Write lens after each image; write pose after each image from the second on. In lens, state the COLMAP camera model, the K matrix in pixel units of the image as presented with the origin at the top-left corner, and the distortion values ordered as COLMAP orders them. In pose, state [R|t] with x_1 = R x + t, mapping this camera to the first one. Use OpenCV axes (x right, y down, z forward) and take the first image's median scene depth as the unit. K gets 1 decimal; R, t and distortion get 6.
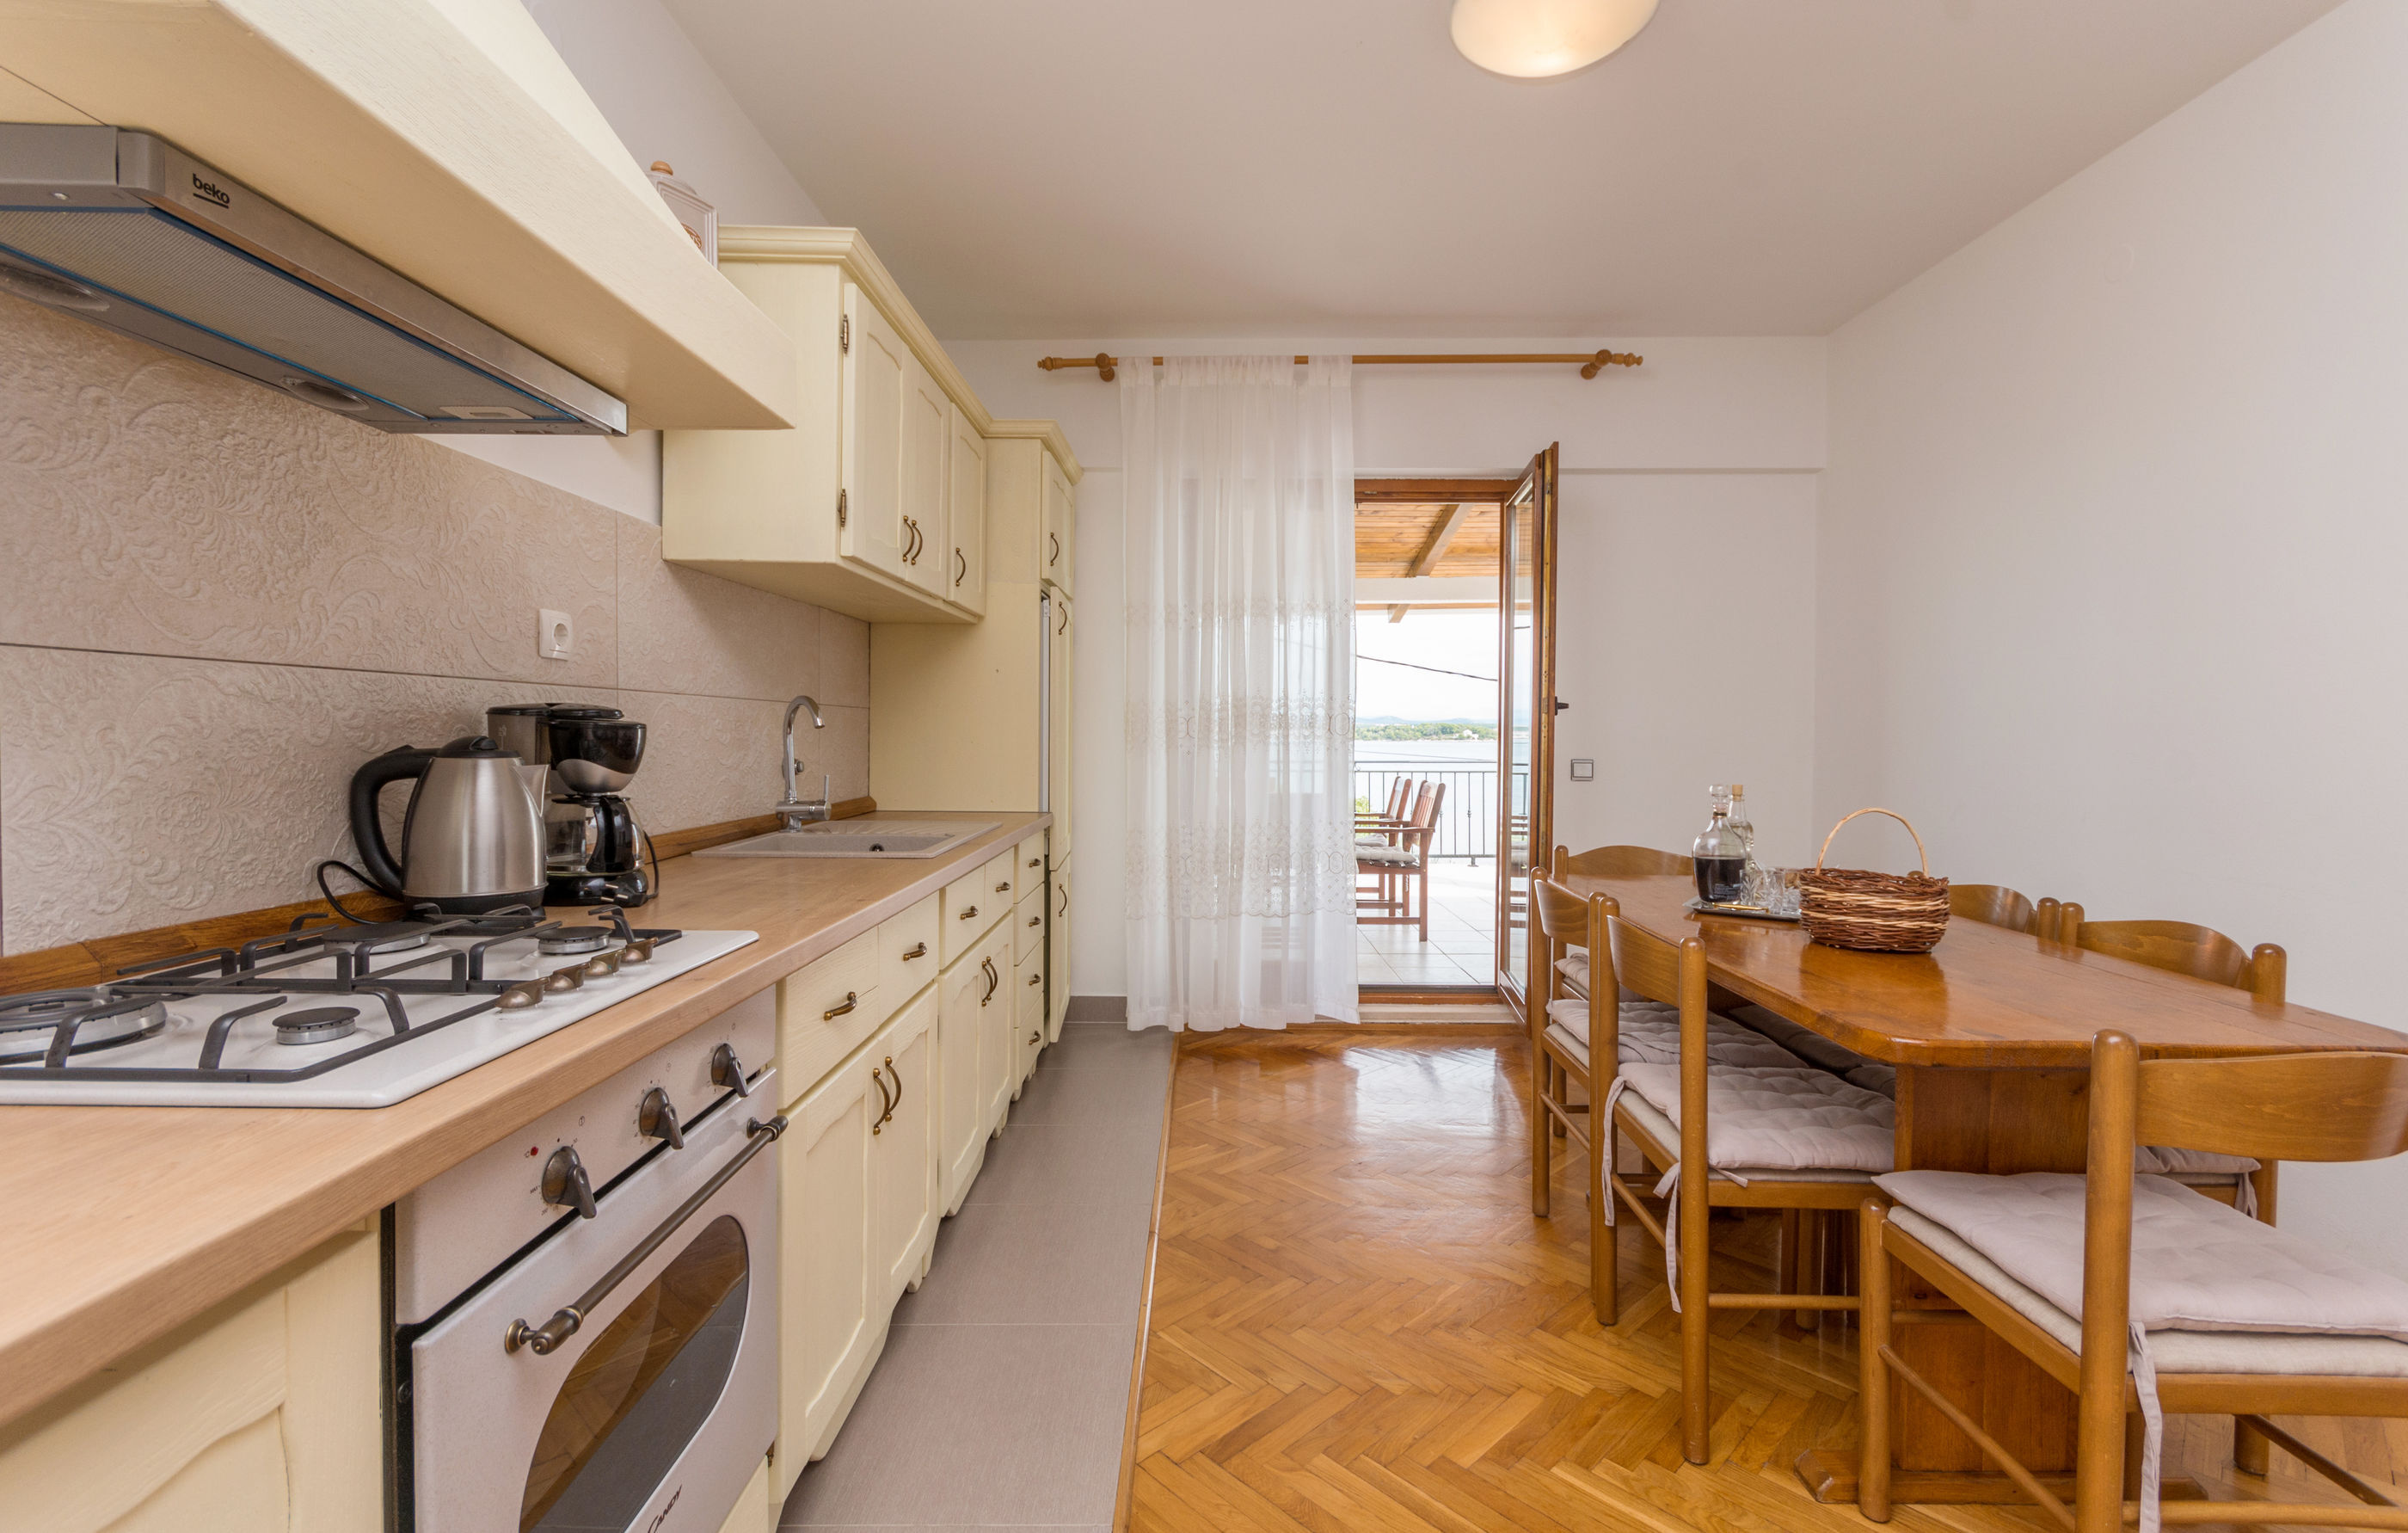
lens RADIAL K [[1046.6, 0, 1194.3], [0, 1046.6, 752.8], [0, 0, 1]] dist [0.003721, -0.000802]
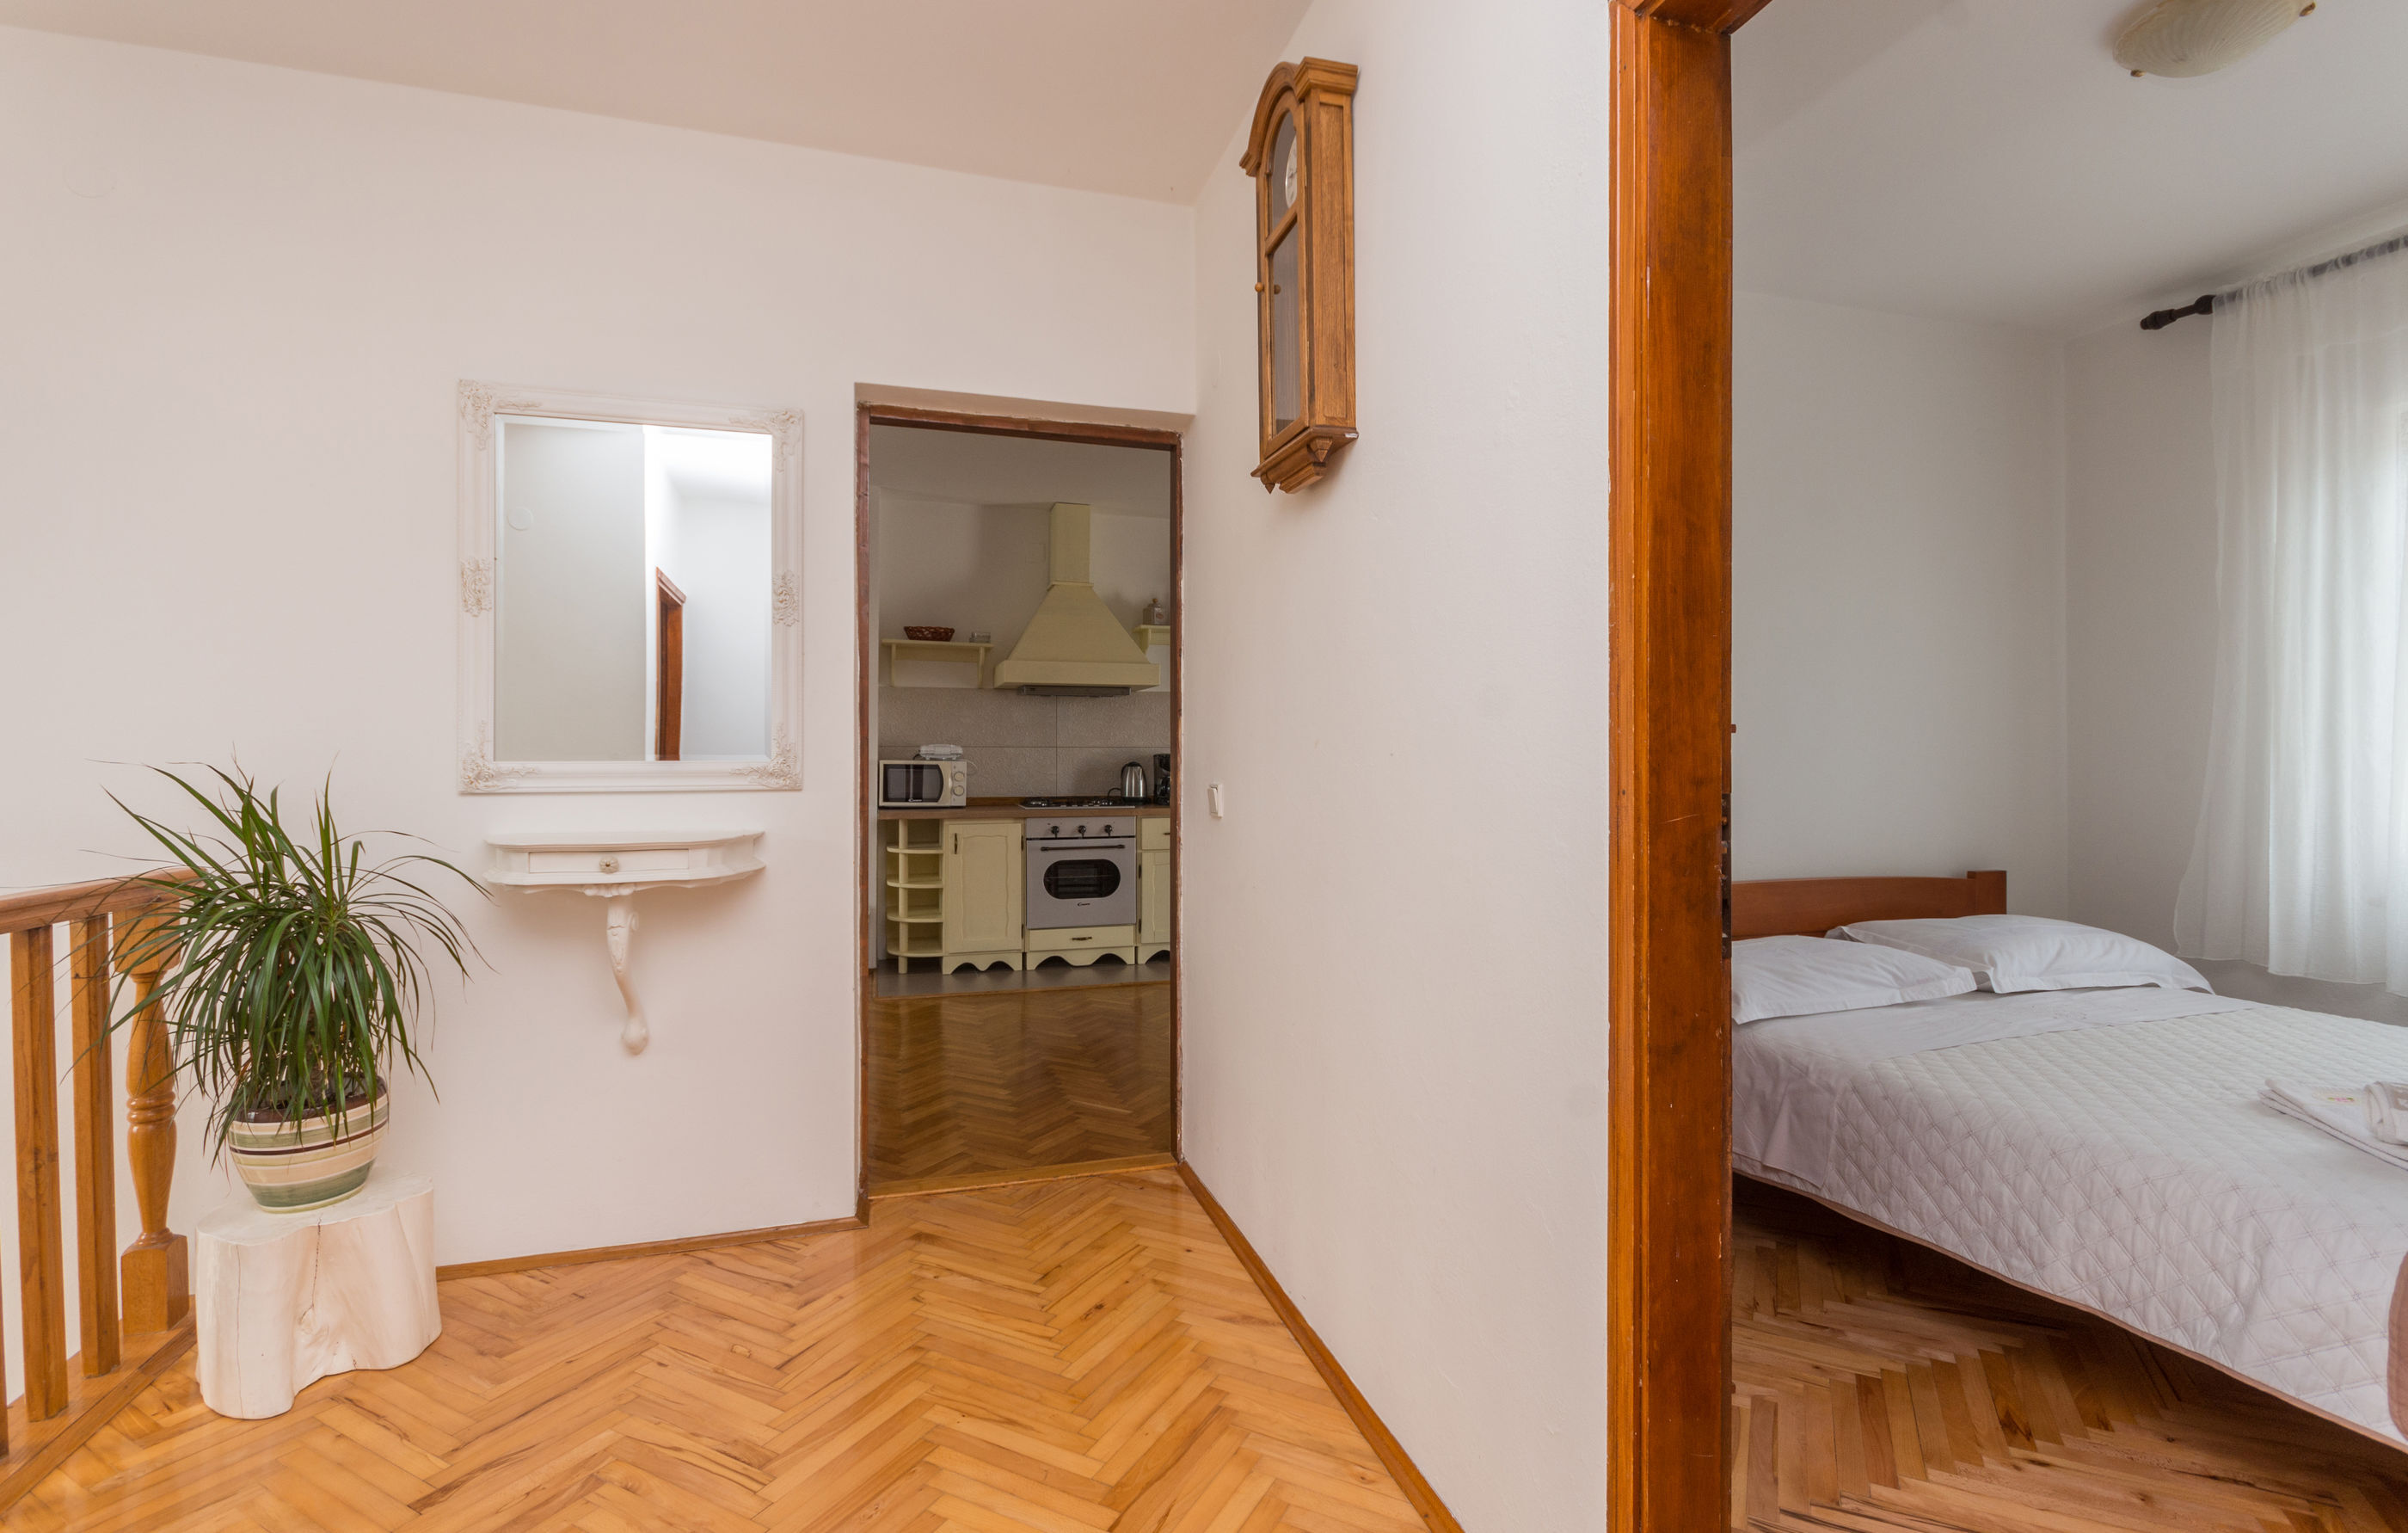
lens RADIAL K [[1103.0, 0, 1209.2], [0, 1103.0, 763.9], [0, 0, 1]] dist [-0.009111, -0.002632]
pose [[0.302838, 0.002425, -0.953039, 1.935127], [-0.018522, 0.999823, -0.003341, 0.001255], [0.952862, 0.018664, 0.302829, -0.050507]]
